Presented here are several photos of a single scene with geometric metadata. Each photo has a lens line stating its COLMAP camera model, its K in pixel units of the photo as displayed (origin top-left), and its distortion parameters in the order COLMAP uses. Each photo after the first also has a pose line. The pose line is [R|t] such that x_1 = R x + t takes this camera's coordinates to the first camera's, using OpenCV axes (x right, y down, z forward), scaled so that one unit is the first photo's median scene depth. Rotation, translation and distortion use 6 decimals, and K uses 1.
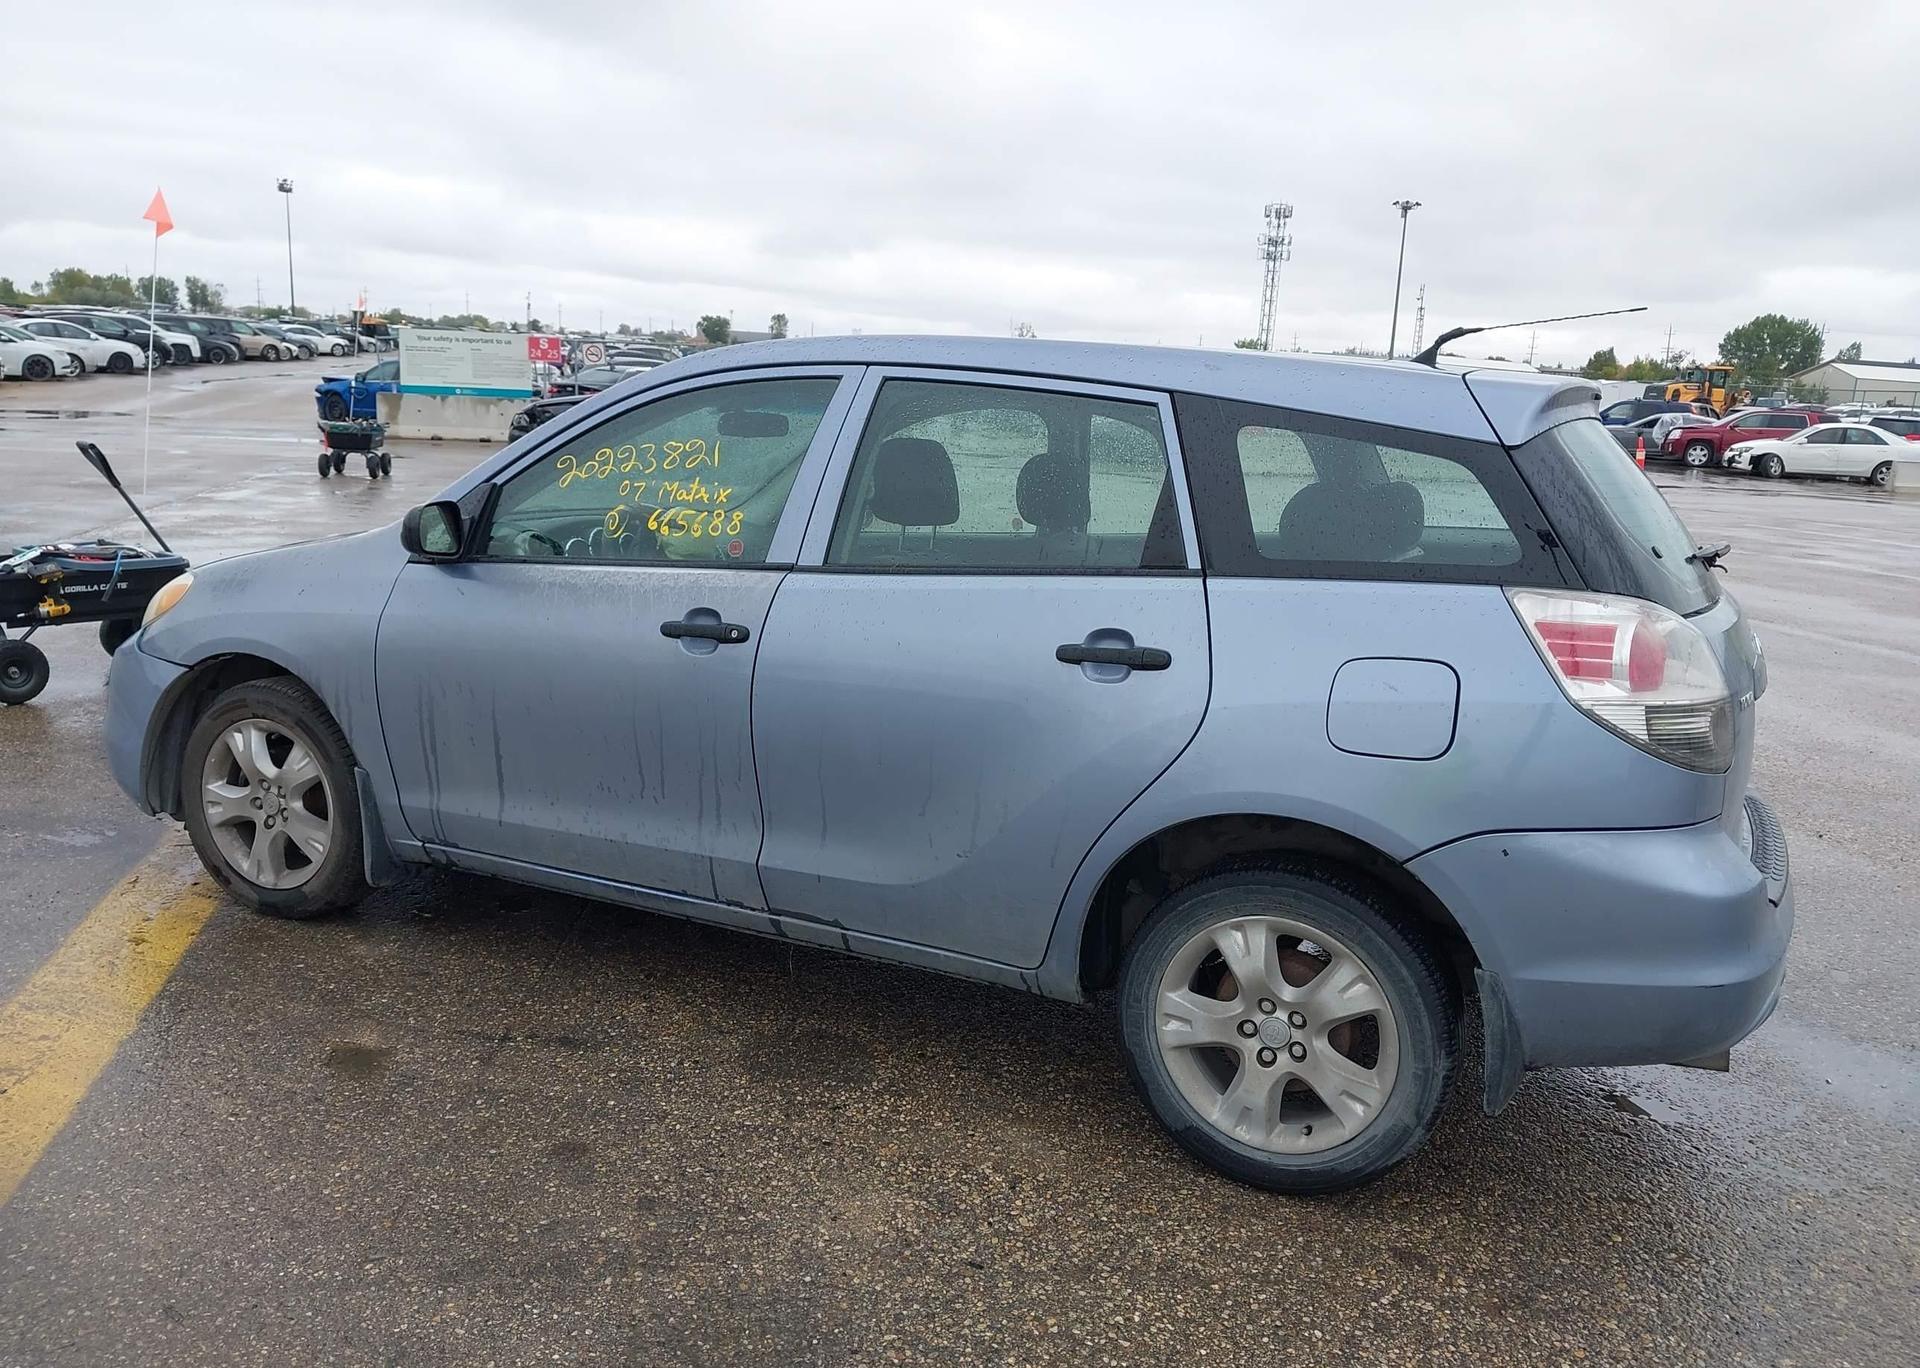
lens RADIAL K [[1516.3, 0, 959.1], [0, 1516.3, 715.9], [0, 0, 1]] dist [0.034762, -0.043216]
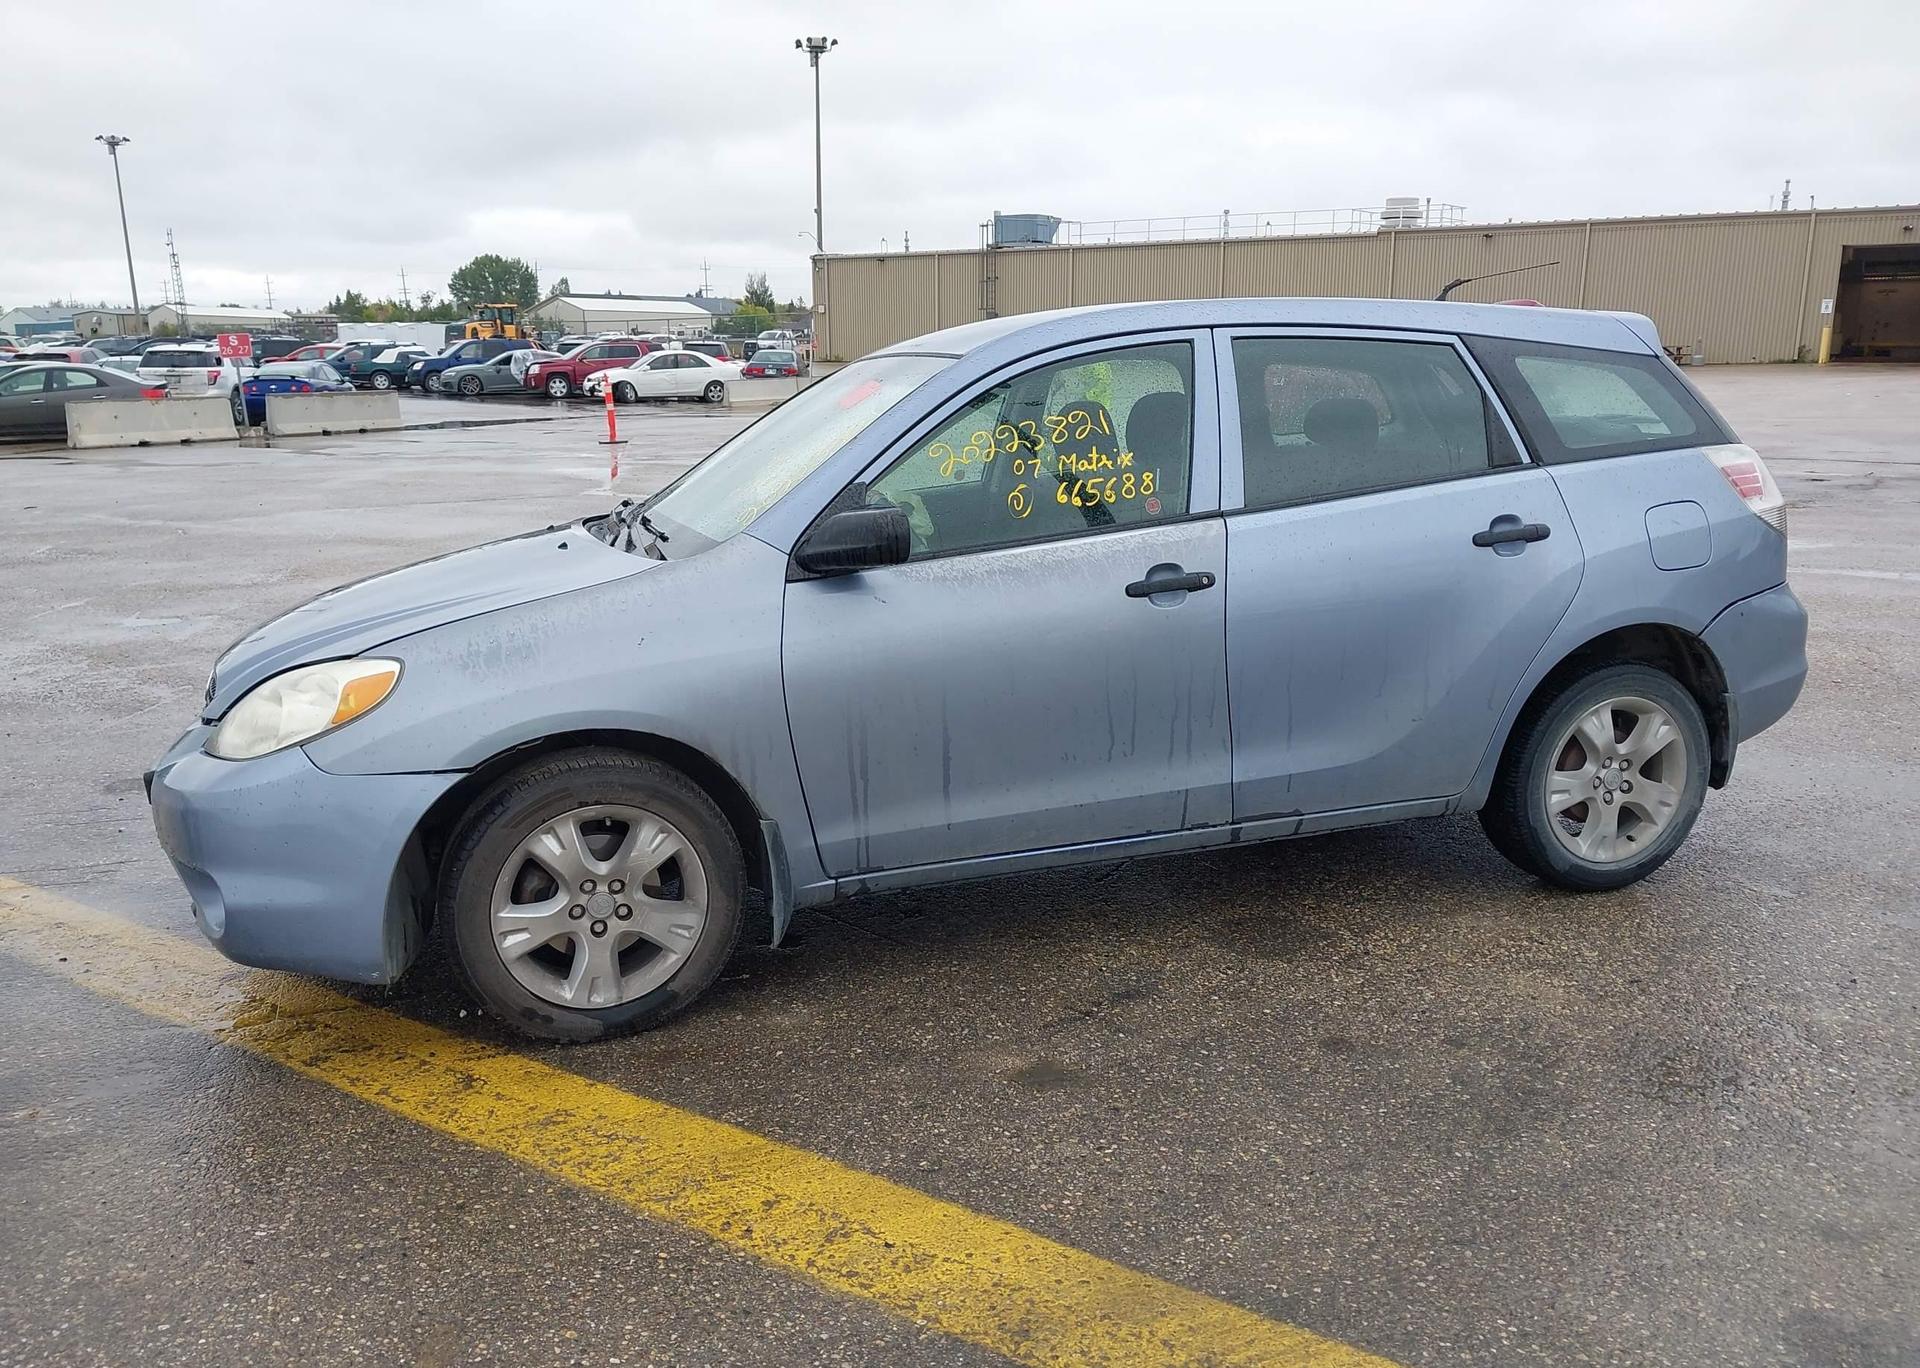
lens RADIAL K [[1516.3, 0, 959.1], [0, 1516.3, 715.9], [0, 0, 1]] dist [0.034762, -0.043216]
pose [[0.708225, -0.224131, 0.669464, -1.034016], [0.200277, 0.973095, 0.113912, -0.119679], [-0.676983, 0.053403, 0.734059, 0.317424]]
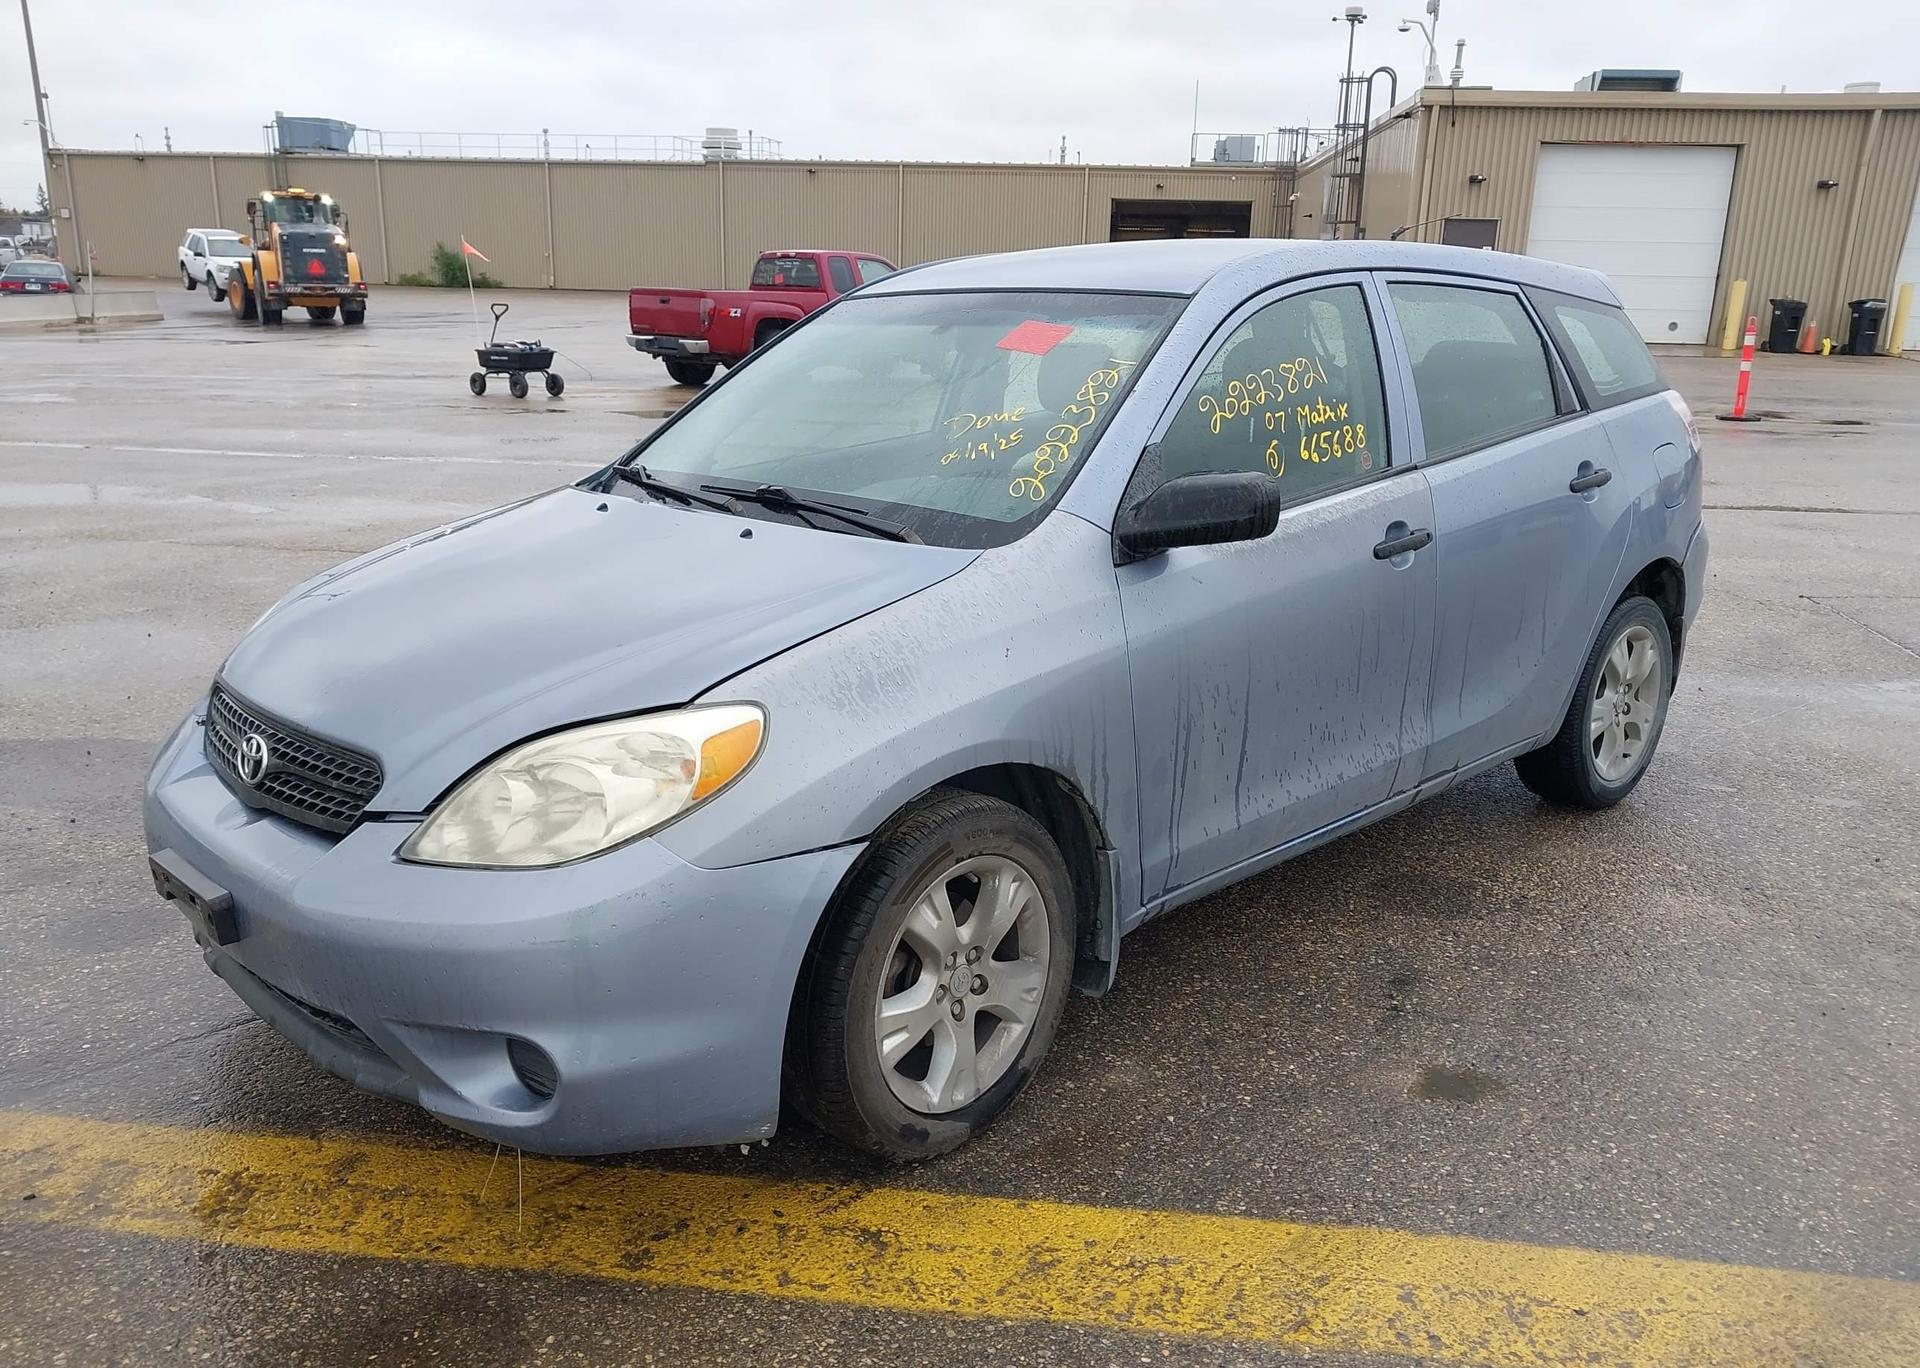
lens RADIAL K [[1516.3, 0, 959.1], [0, 1516.3, 715.9], [0, 0, 1]] dist [0.034762, -0.043216]
pose [[0.334655, -0.306118, 0.891234, -1.232490], [0.207307, 0.946512, 0.247261, -0.264354], [-0.919255, 0.102012, 0.380215, 0.908420]]
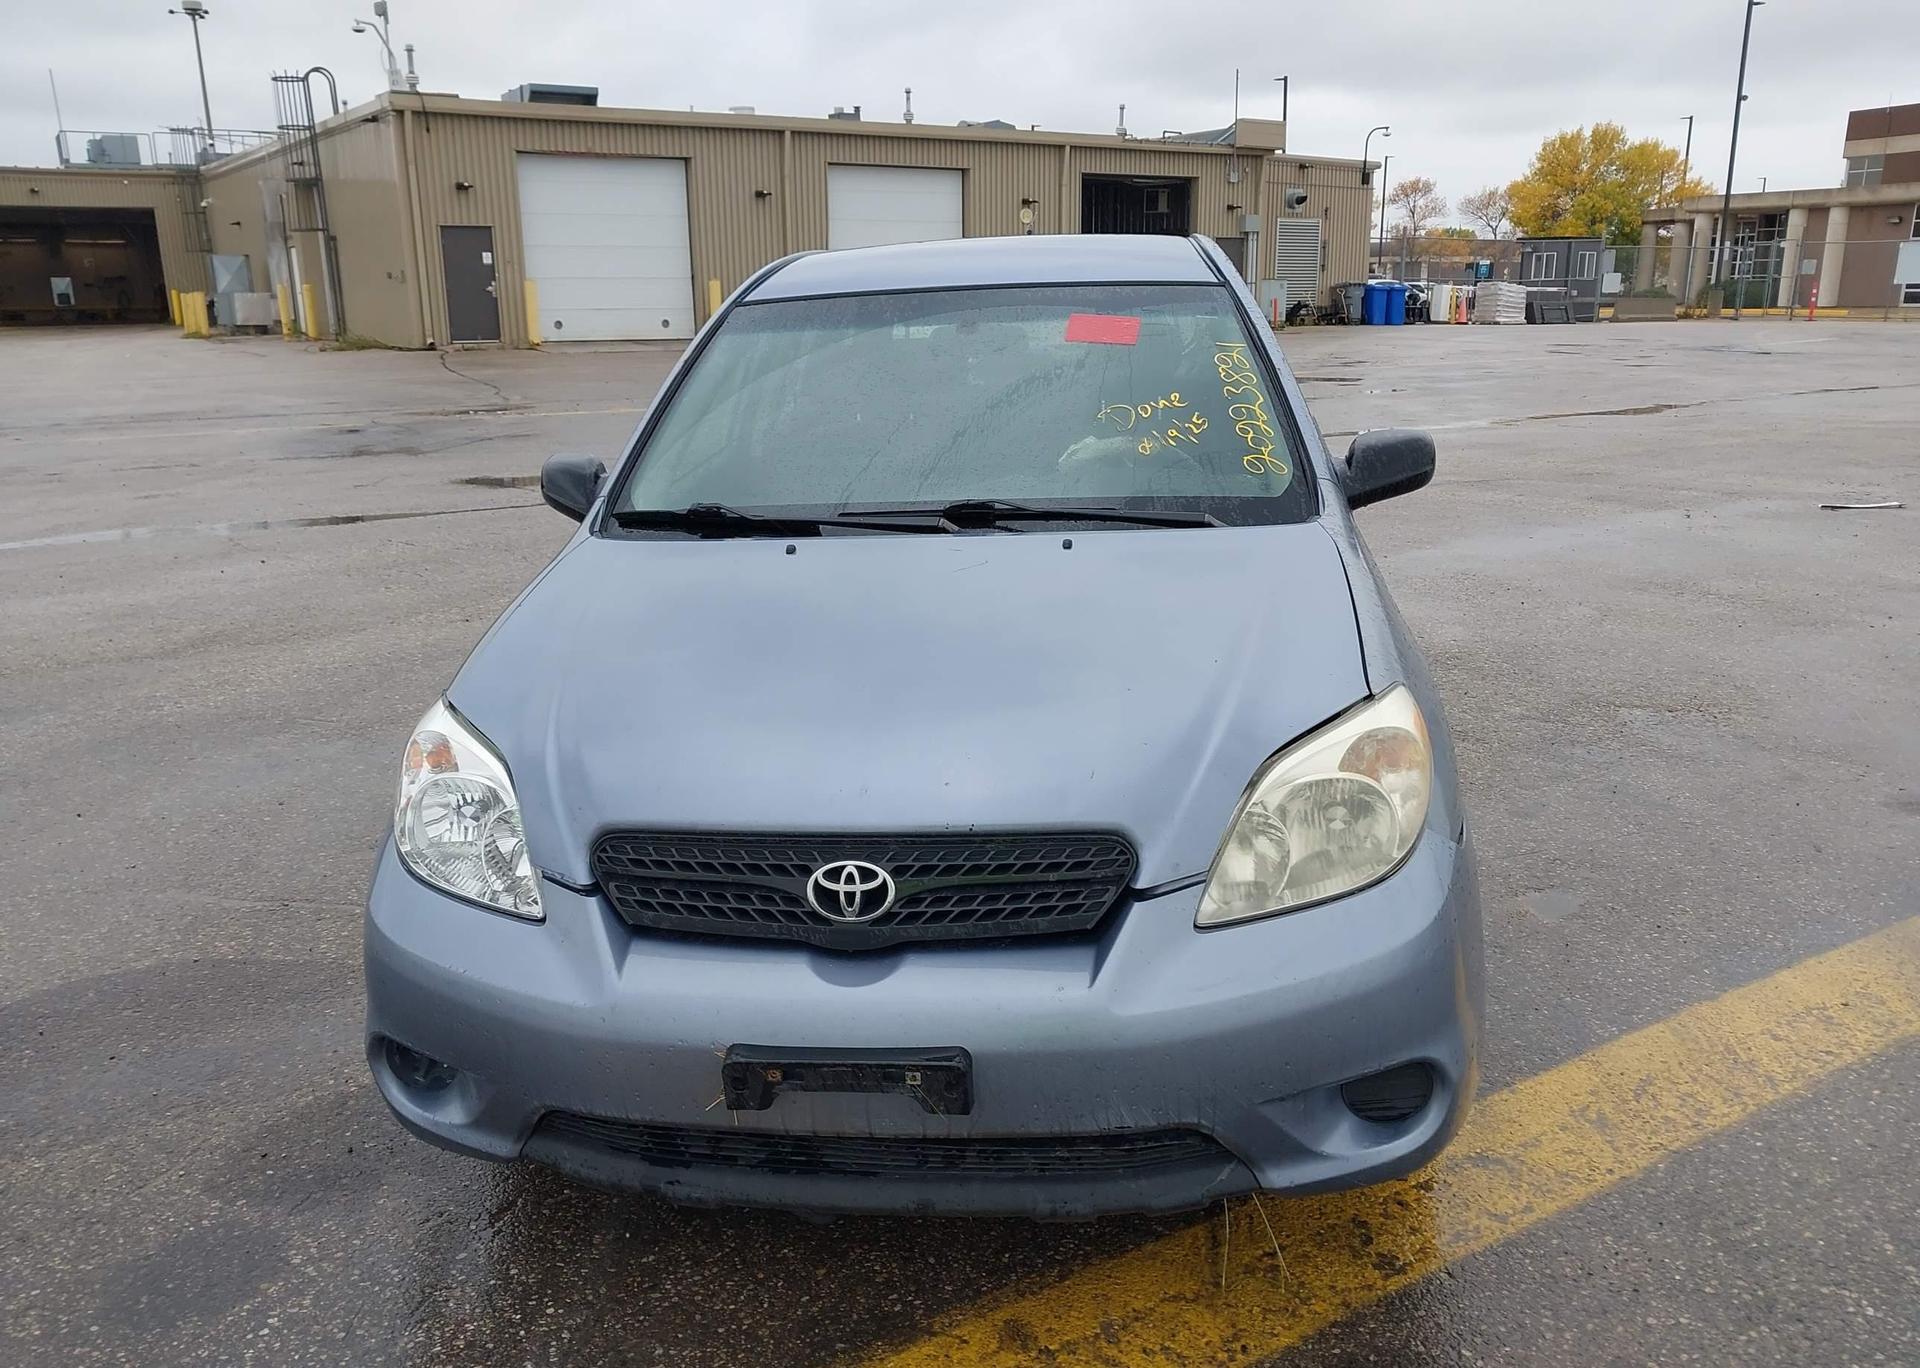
lens RADIAL K [[1516.3, 0, 959.1], [0, 1516.3, 715.9], [0, 0, 1]] dist [0.034762, -0.043216]
pose [[-0.340869, -0.300937, 0.890643, -1.204340], [0.205062, 0.900768, 0.382840, -0.416841], [-0.917474, 0.313136, -0.245333, 1.635774]]
